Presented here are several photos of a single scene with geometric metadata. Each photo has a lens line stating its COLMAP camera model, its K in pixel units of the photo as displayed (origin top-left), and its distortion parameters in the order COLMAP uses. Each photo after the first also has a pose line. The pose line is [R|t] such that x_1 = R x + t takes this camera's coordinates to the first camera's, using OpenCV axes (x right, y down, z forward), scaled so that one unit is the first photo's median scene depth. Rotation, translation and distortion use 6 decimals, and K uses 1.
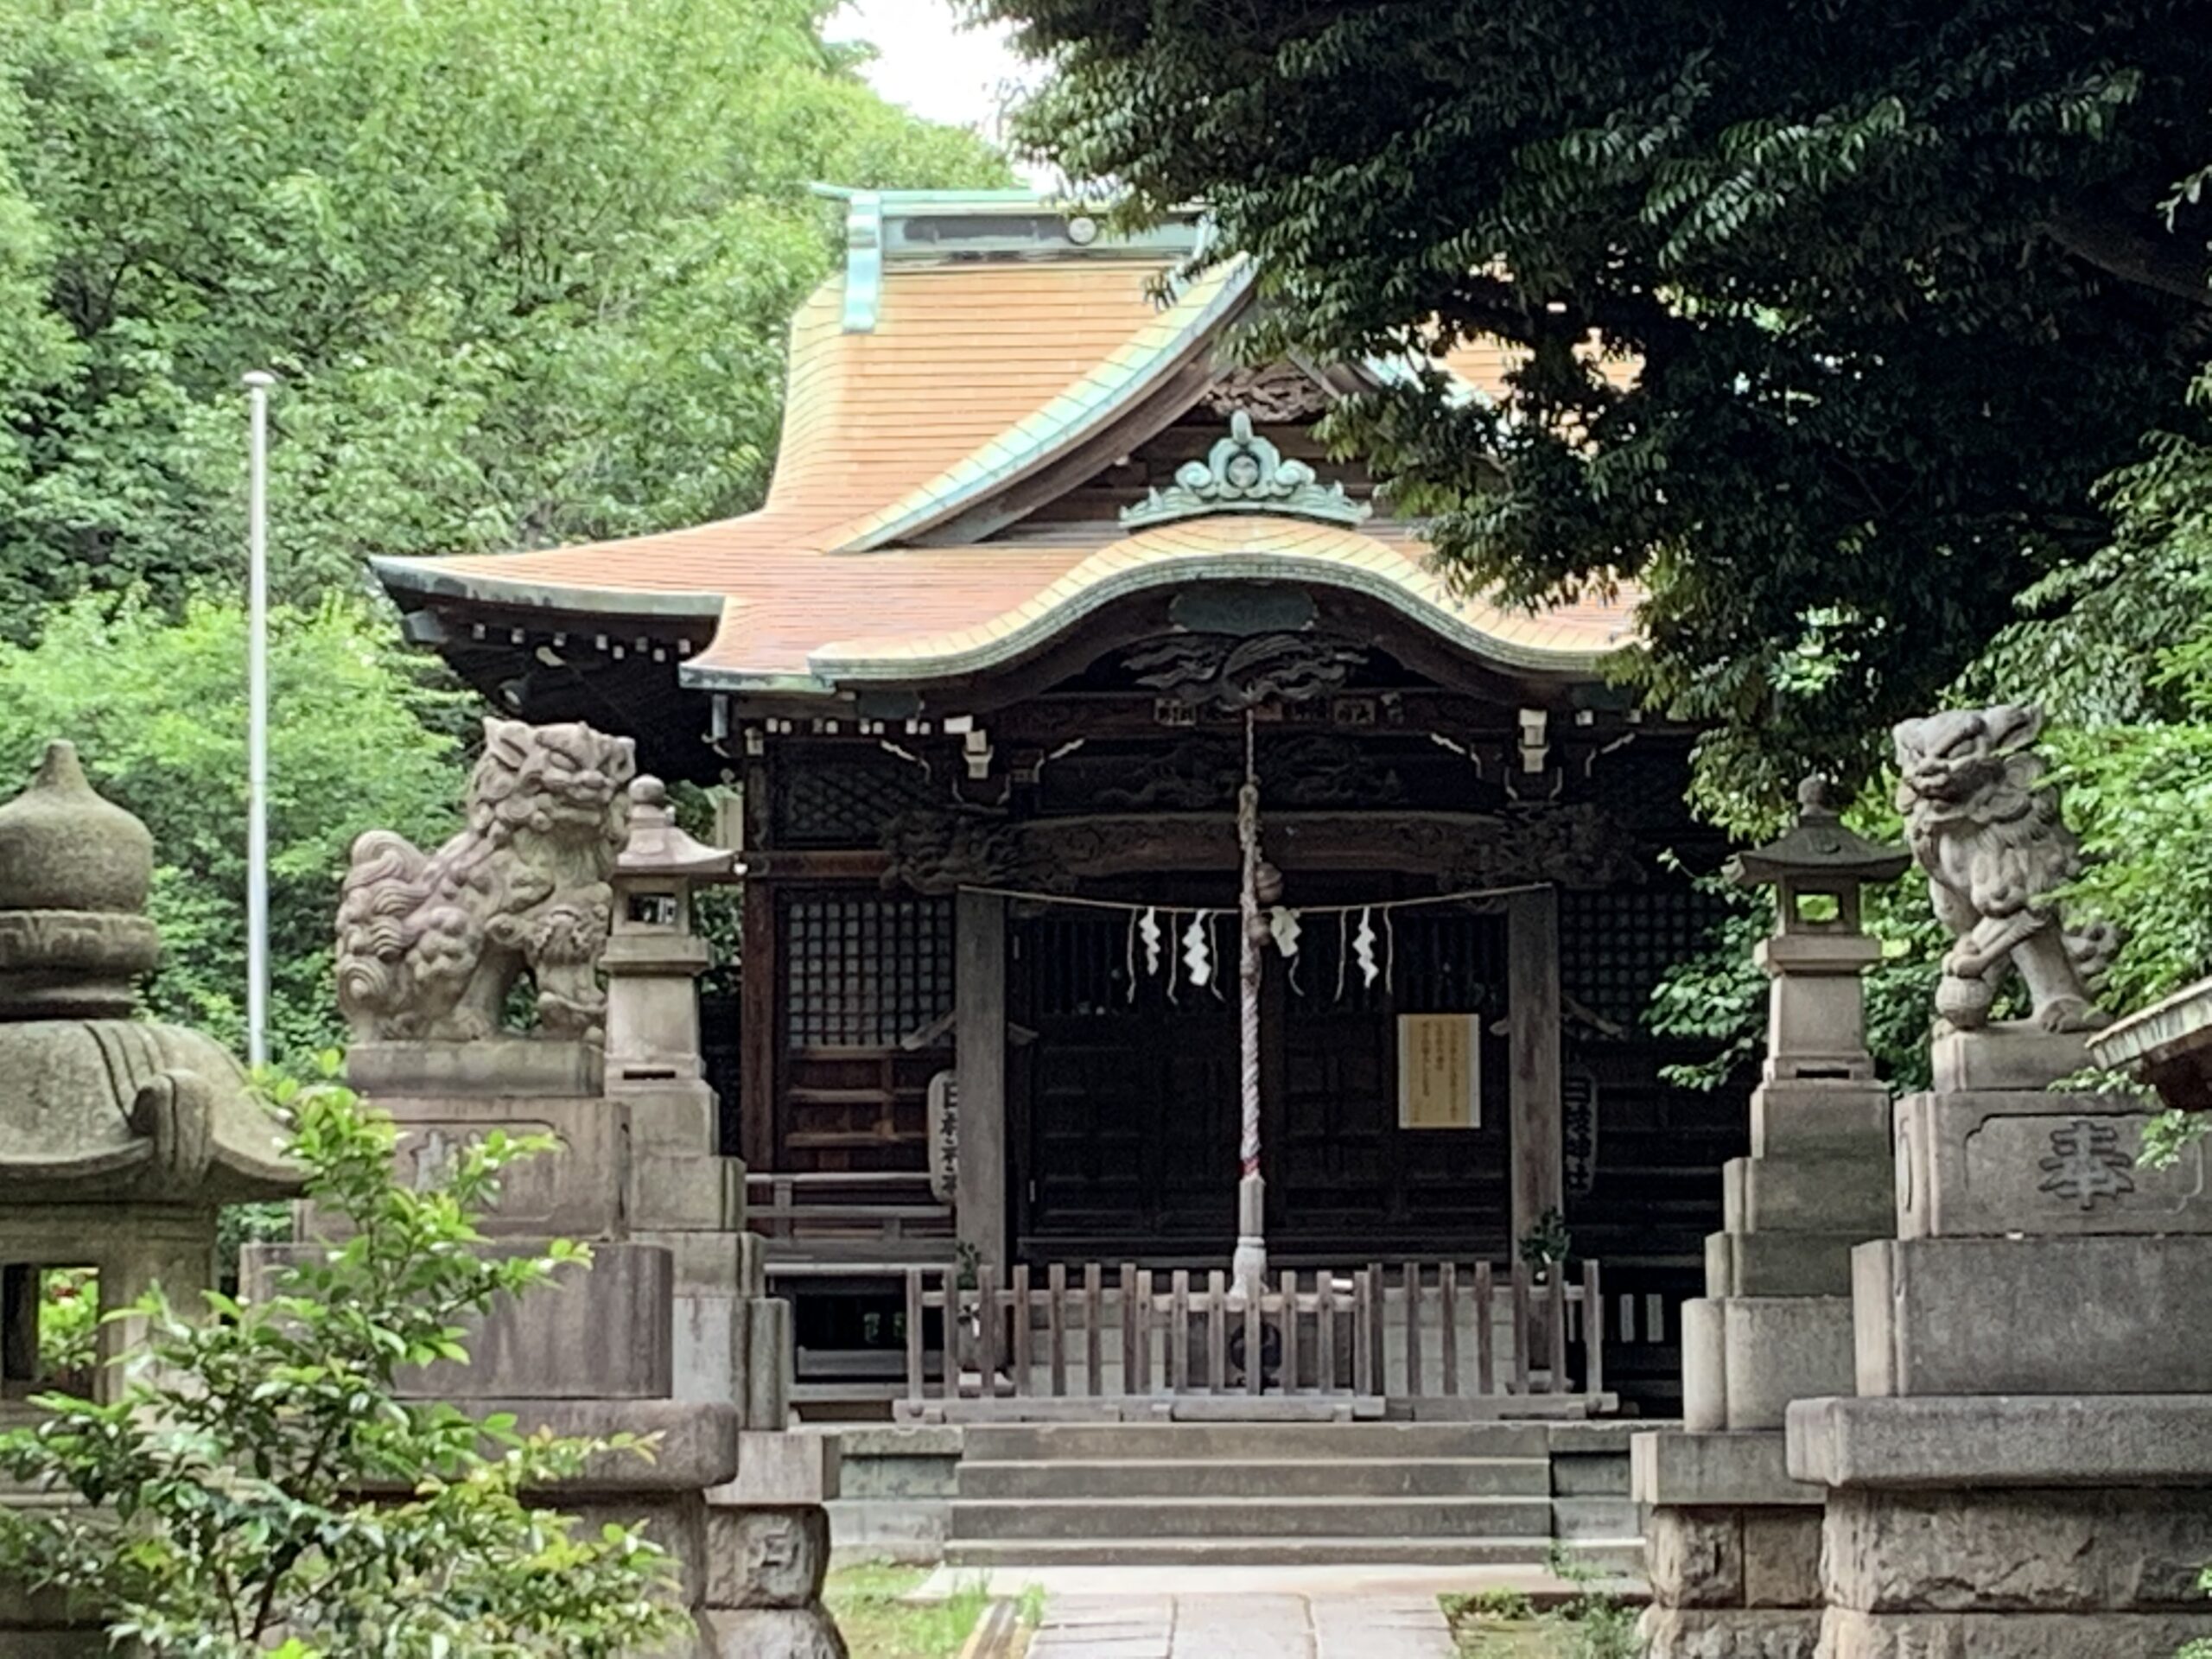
lens RADIAL K [[6664.6, 0, 1106.0], [0, 6664.6, 829.5], [0, 0, 1]] dist [0.116475, 0.259179]
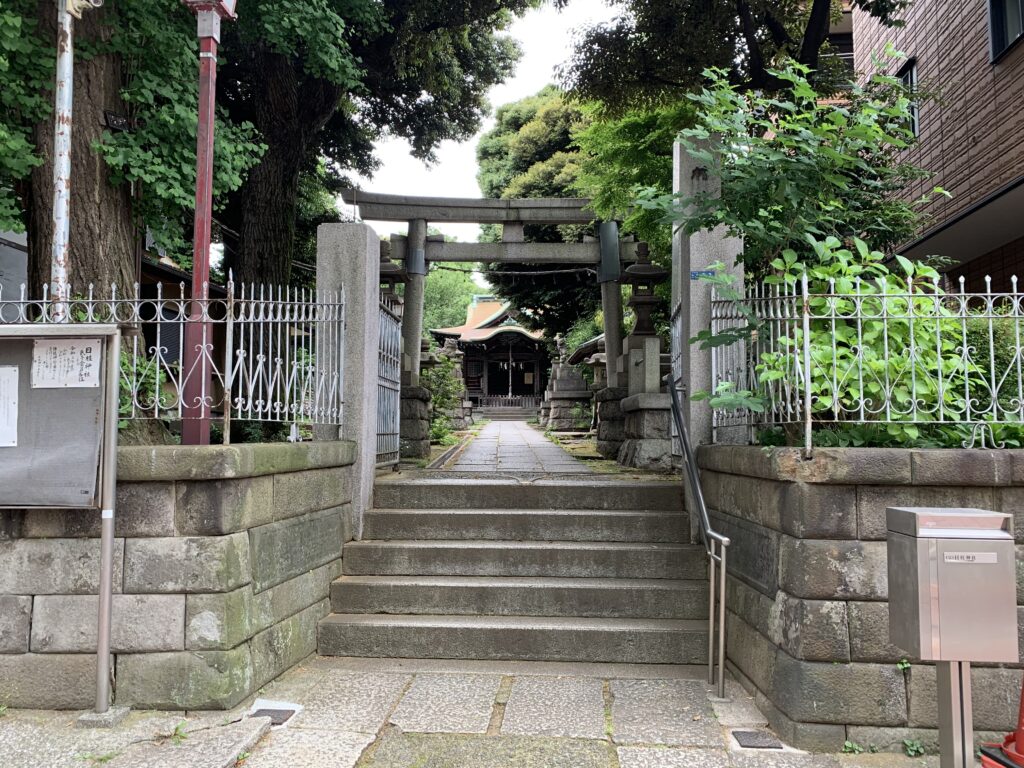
lens RADIAL K [[768.3, 0, 512.0], [0, 768.3, 384.0], [0, 0, 1]] dist [0.098069, -0.000714]
pose [[0.999883, 0.005406, 0.014324, 0.007954], [-0.005729, 0.999728, 0.022609, 0.023565], [-0.014198, -0.022689, 0.999642, -0.300728]]
